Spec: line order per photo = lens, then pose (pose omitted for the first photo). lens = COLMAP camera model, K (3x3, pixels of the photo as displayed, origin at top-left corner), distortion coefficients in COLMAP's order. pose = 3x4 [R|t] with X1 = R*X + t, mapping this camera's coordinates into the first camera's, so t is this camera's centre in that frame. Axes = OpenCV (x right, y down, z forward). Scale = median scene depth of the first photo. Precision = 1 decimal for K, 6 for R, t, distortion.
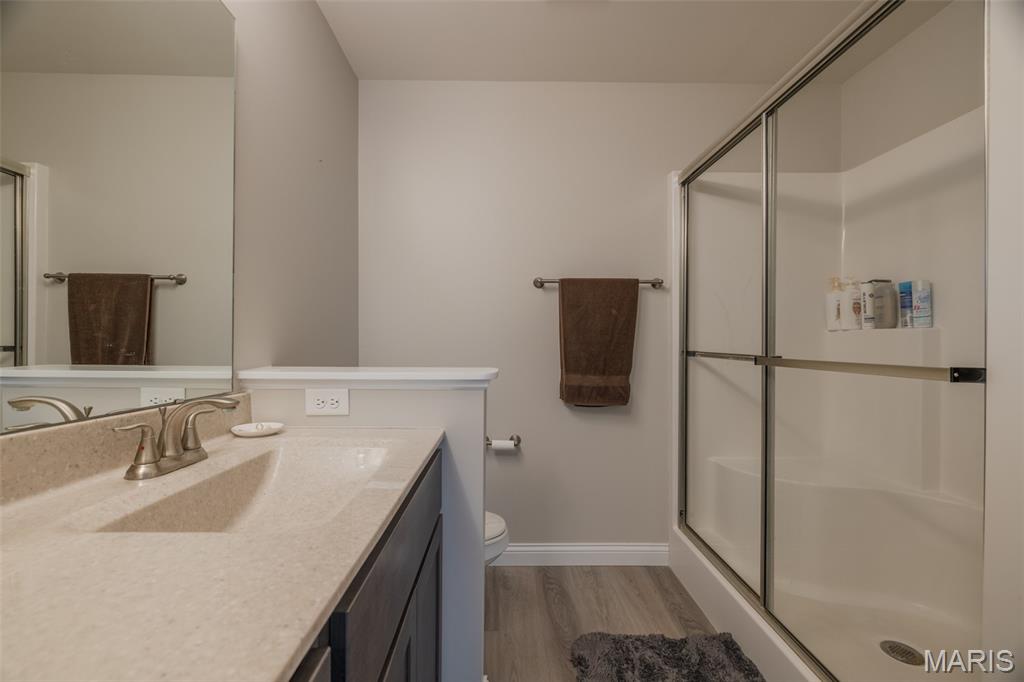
lens RADIAL K [[425.6, 0, 509.0], [0, 425.6, 340.5], [0, 0, 1]] dist [-0.000636, -0.000392]
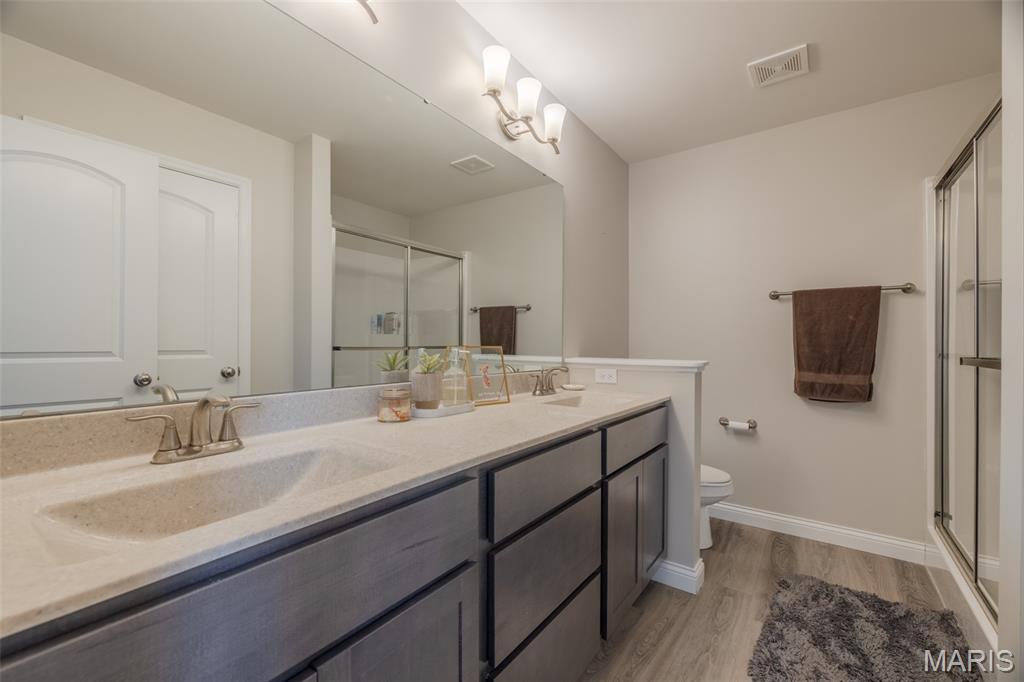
lens RADIAL K [[425.6, 0, 510.2], [0, 425.6, 342.8], [0, 0, 1]] dist [-0.000636, -0.000392]
pose [[0.798442, -0.000718, -0.602071, 0.205924], [-0.001022, 0.999996, -0.002548, 0.002736], [0.602071, 0.002650, 0.798438, -0.424637]]
